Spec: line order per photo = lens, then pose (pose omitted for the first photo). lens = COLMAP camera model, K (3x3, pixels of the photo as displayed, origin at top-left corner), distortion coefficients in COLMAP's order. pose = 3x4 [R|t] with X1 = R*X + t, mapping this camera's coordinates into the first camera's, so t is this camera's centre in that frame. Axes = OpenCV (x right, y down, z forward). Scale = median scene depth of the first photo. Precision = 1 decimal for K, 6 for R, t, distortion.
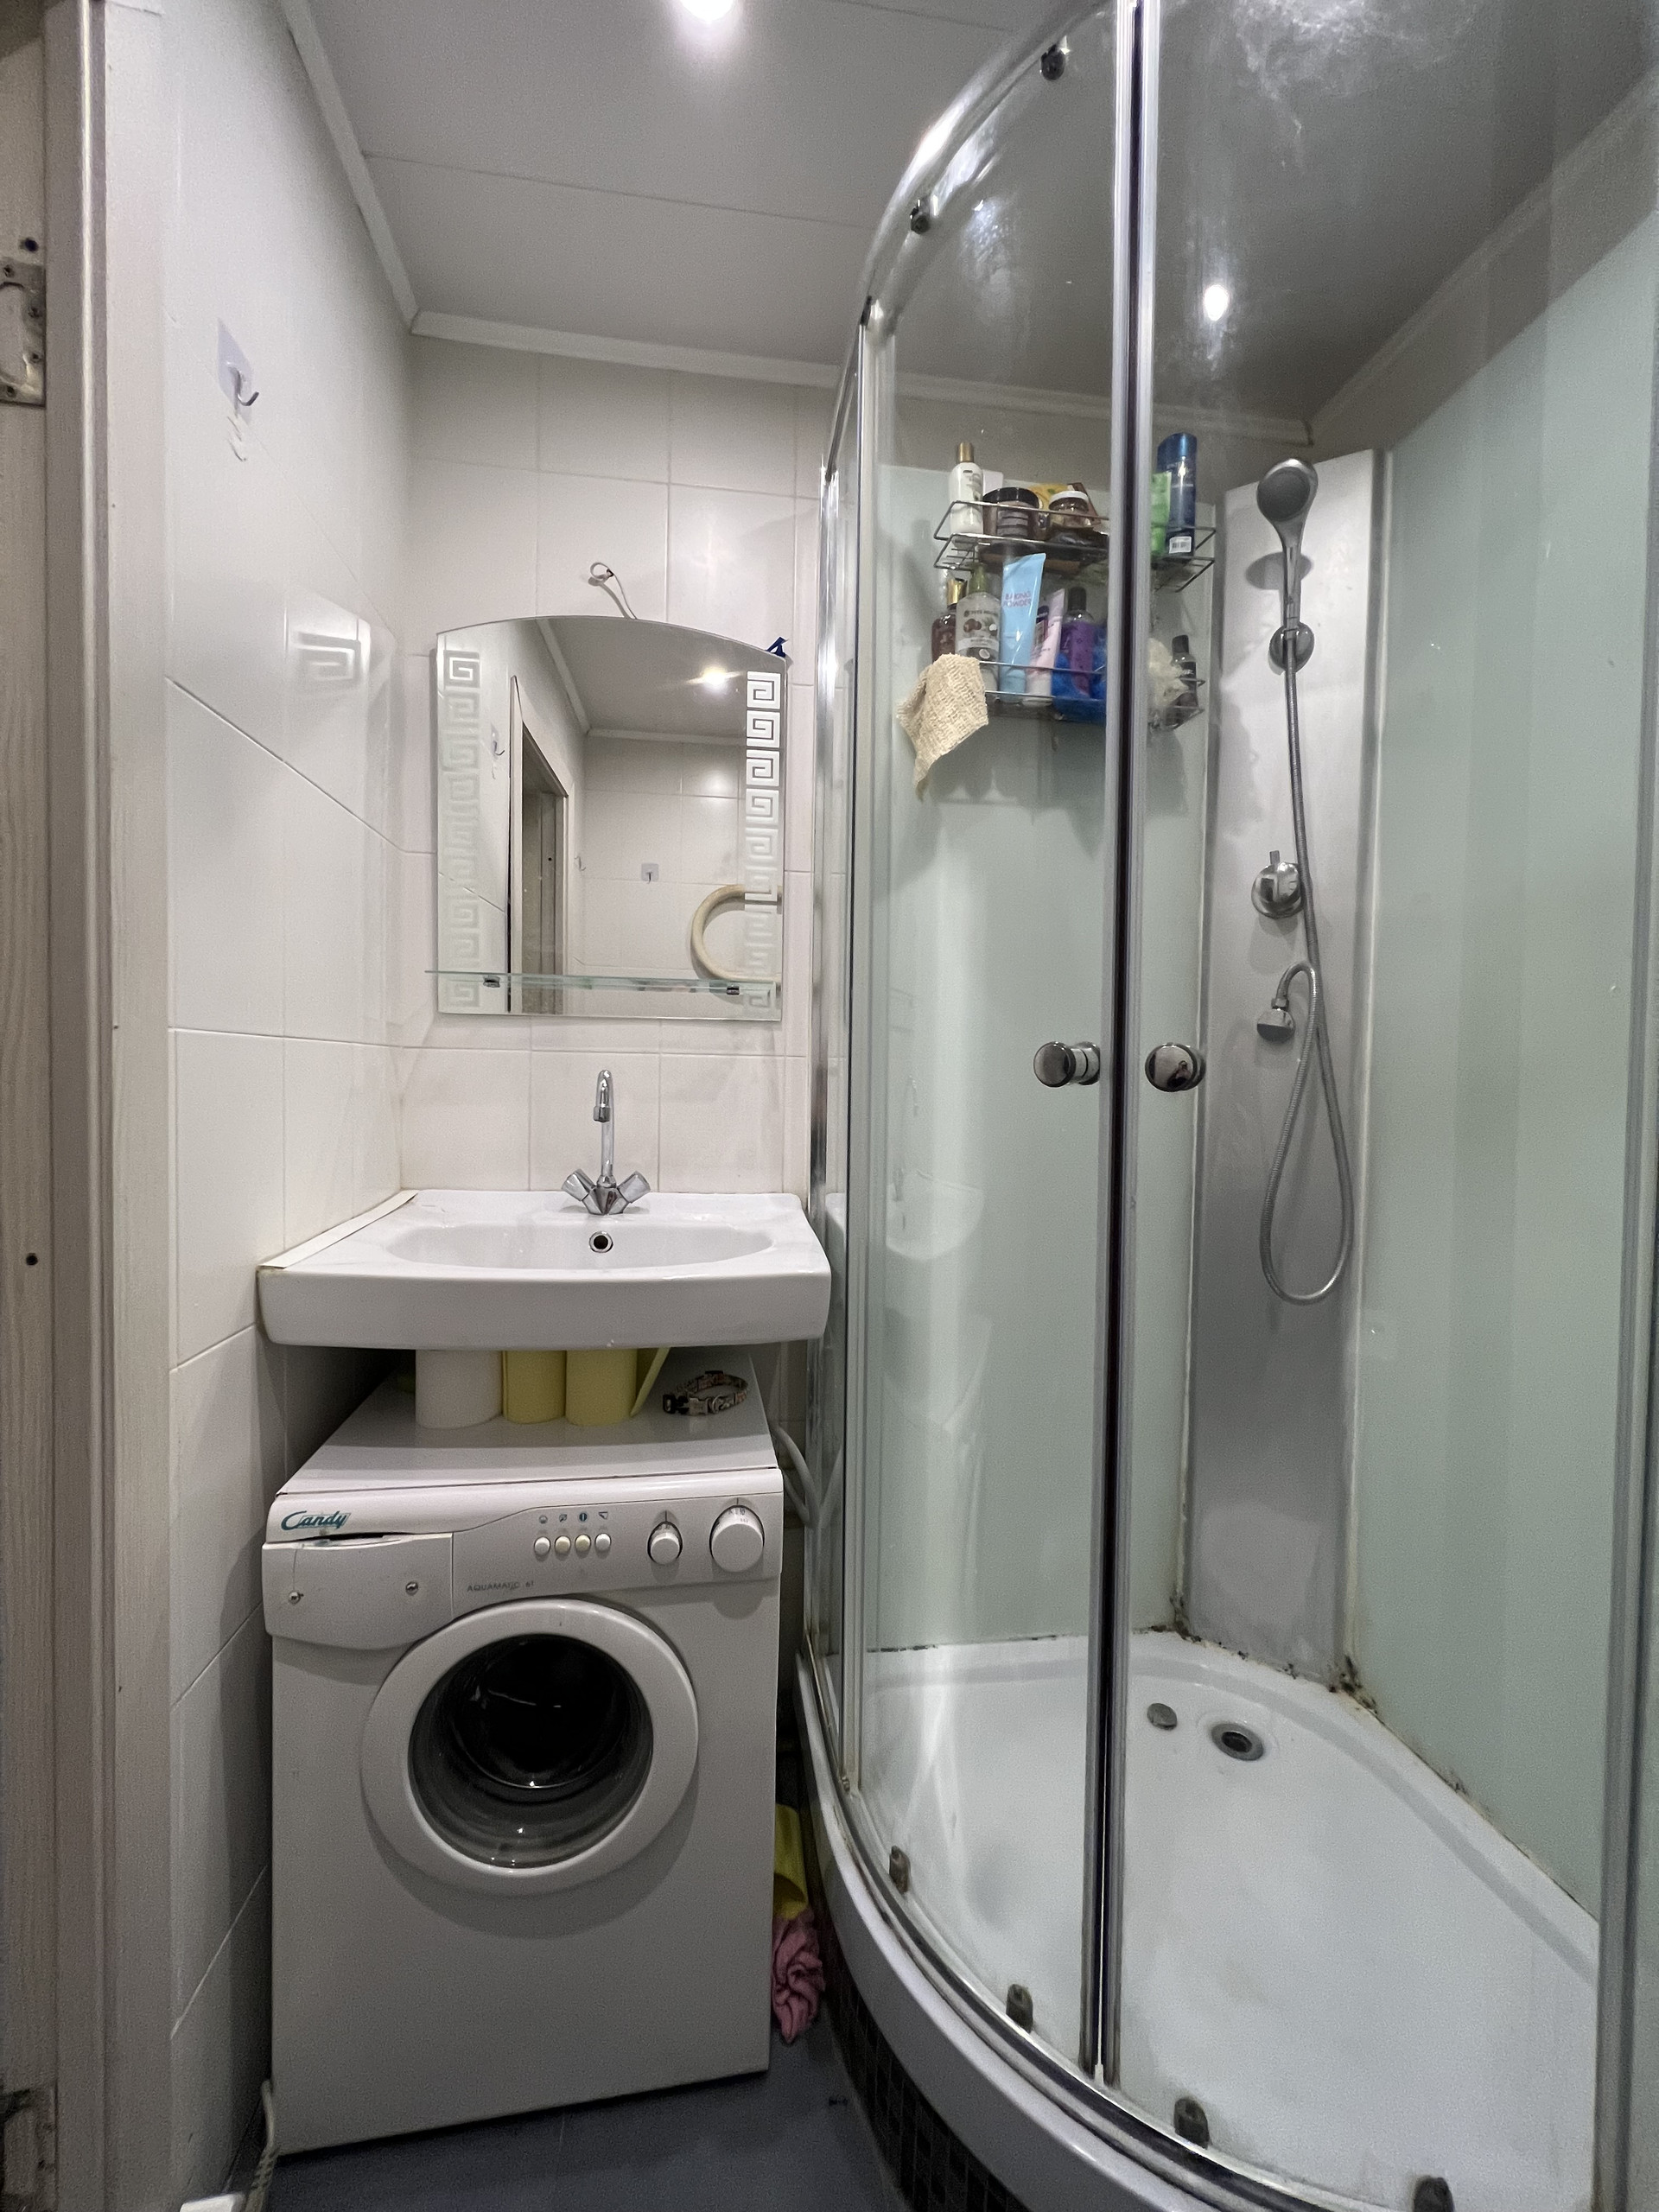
lens RADIAL K [[881.3, 0, 833.3], [0, 881.3, 1103.2], [0, 0, 1]] dist [0.000543, -0.000046]
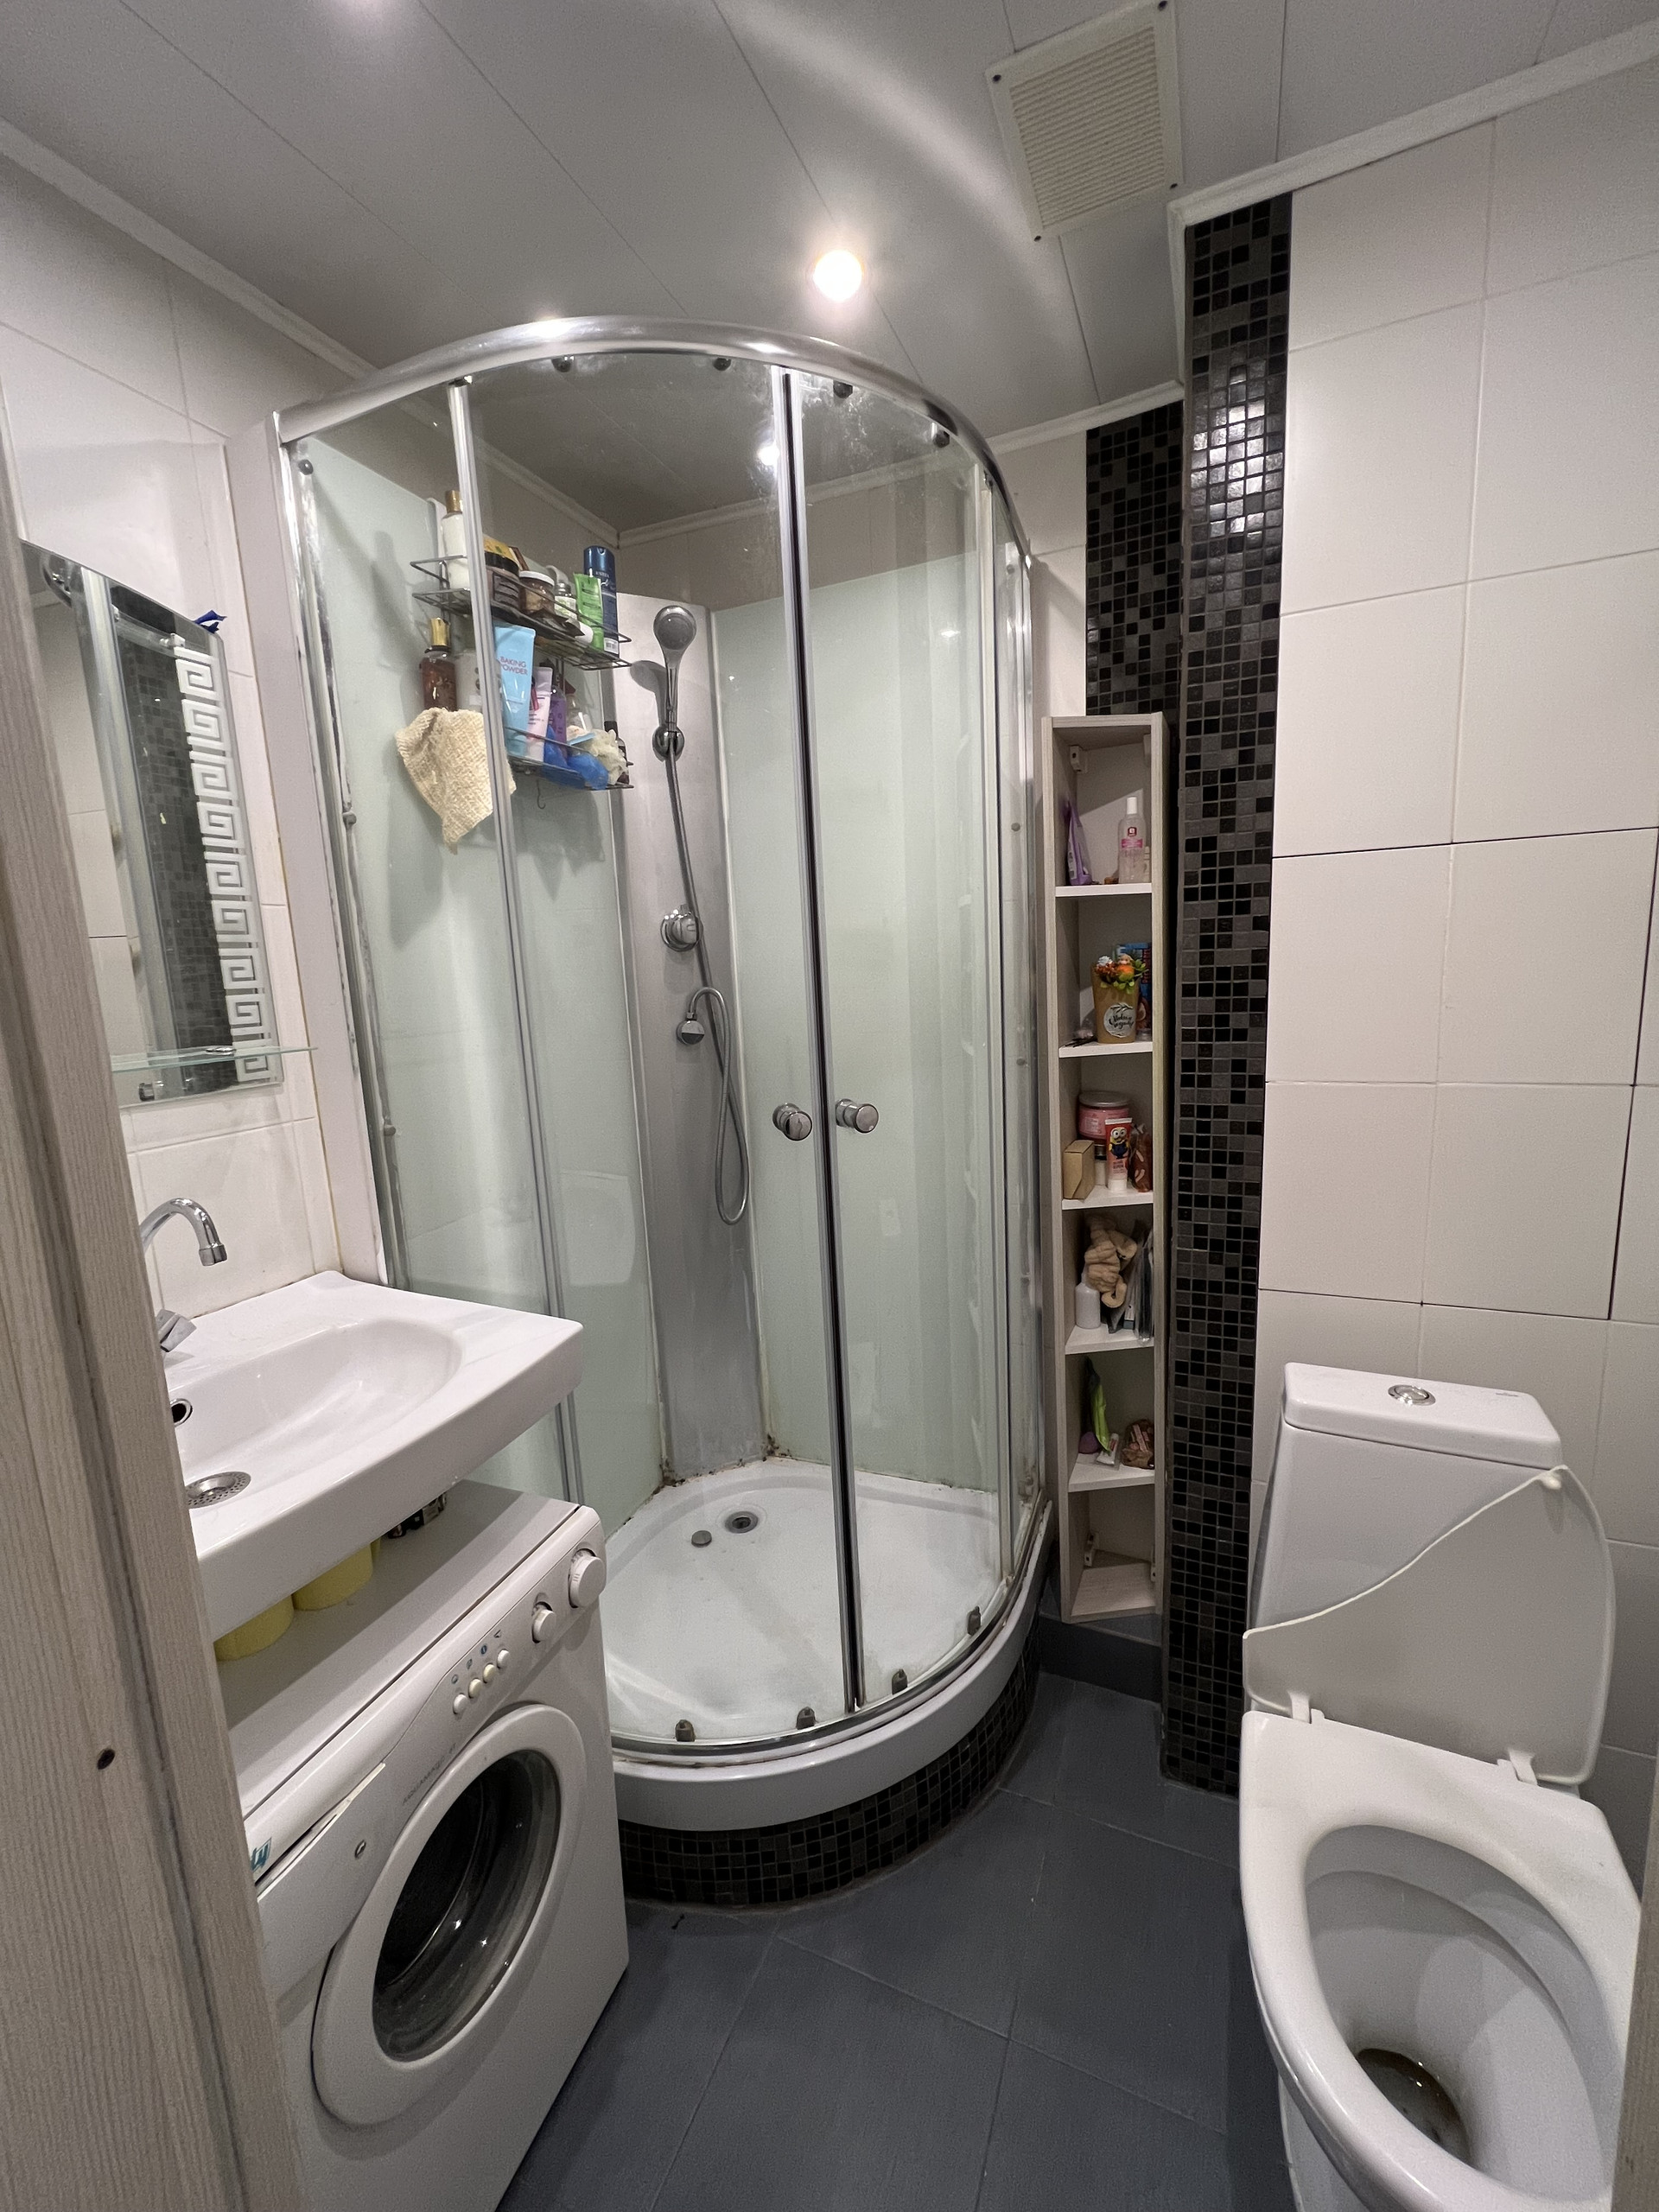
lens RADIAL K [[882.1, 0, 829.5], [0, 882.1, 1106.0], [0, 0, 1]] dist [-0.000894, 0.000020]
pose [[0.514519, -0.180695, 0.838224, -0.564686], [0.081820, 0.983430, 0.161775, -0.184596], [-0.853567, -0.014653, 0.520778, 0.110492]]
